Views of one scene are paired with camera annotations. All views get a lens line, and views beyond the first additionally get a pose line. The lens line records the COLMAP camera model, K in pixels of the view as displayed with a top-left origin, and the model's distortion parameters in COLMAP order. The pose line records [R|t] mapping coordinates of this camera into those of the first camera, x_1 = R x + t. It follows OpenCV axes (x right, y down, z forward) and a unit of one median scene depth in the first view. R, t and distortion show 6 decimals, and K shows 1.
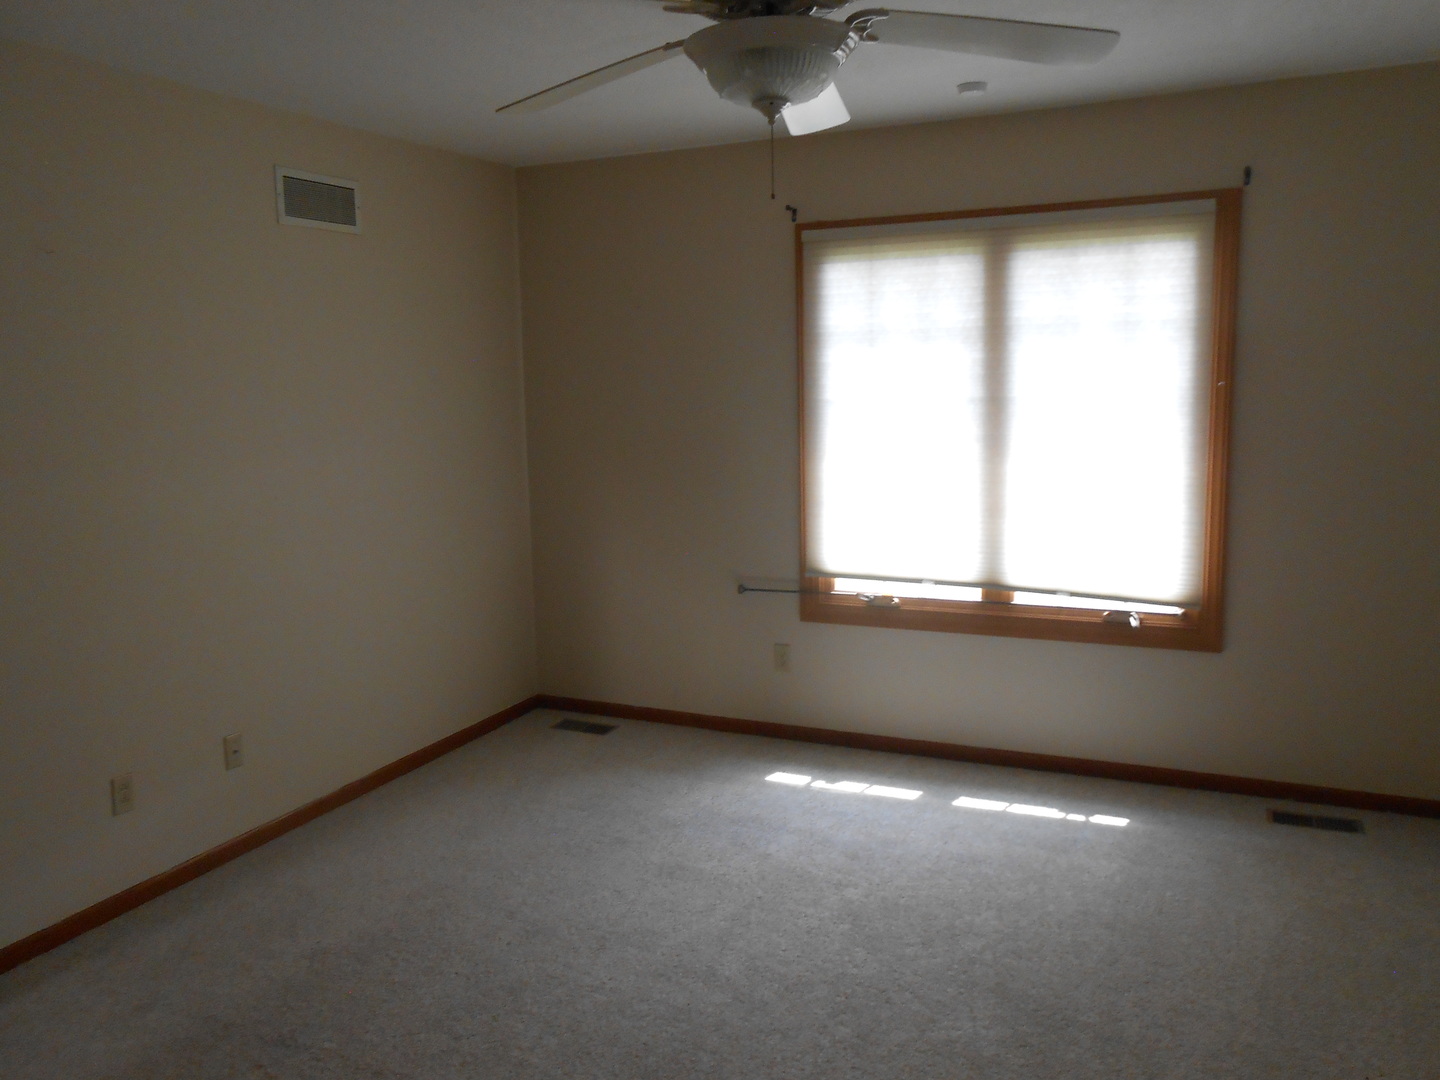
lens RADIAL K [[1131.4, 0, 736.0], [0, 1131.4, 528.4], [0, 0, 1]] dist [-0.024258, 0.043439]
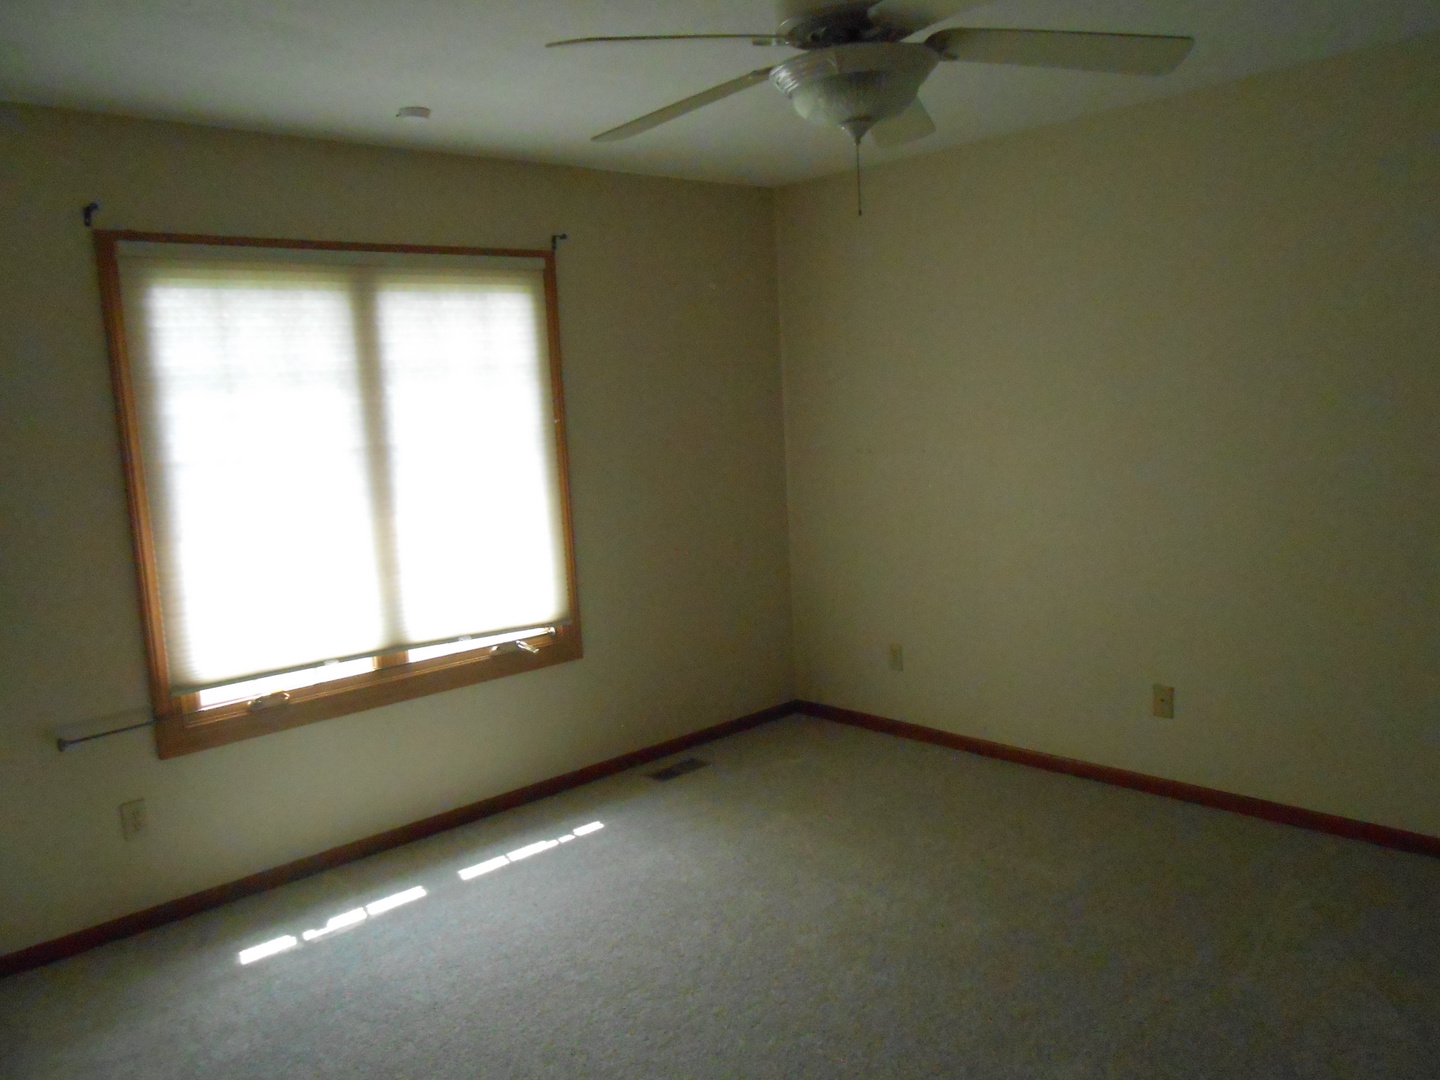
lens RADIAL K [[1131.4, 0, 720.3], [0, 1131.4, 538.1], [0, 0, 1]] dist [-0.024258, 0.043439]
pose [[0.394598, -0.117957, 0.911251, -0.510760], [0.175585, 0.983130, 0.051228, -0.039723], [-0.901921, 0.139788, 0.408653, 0.378175]]
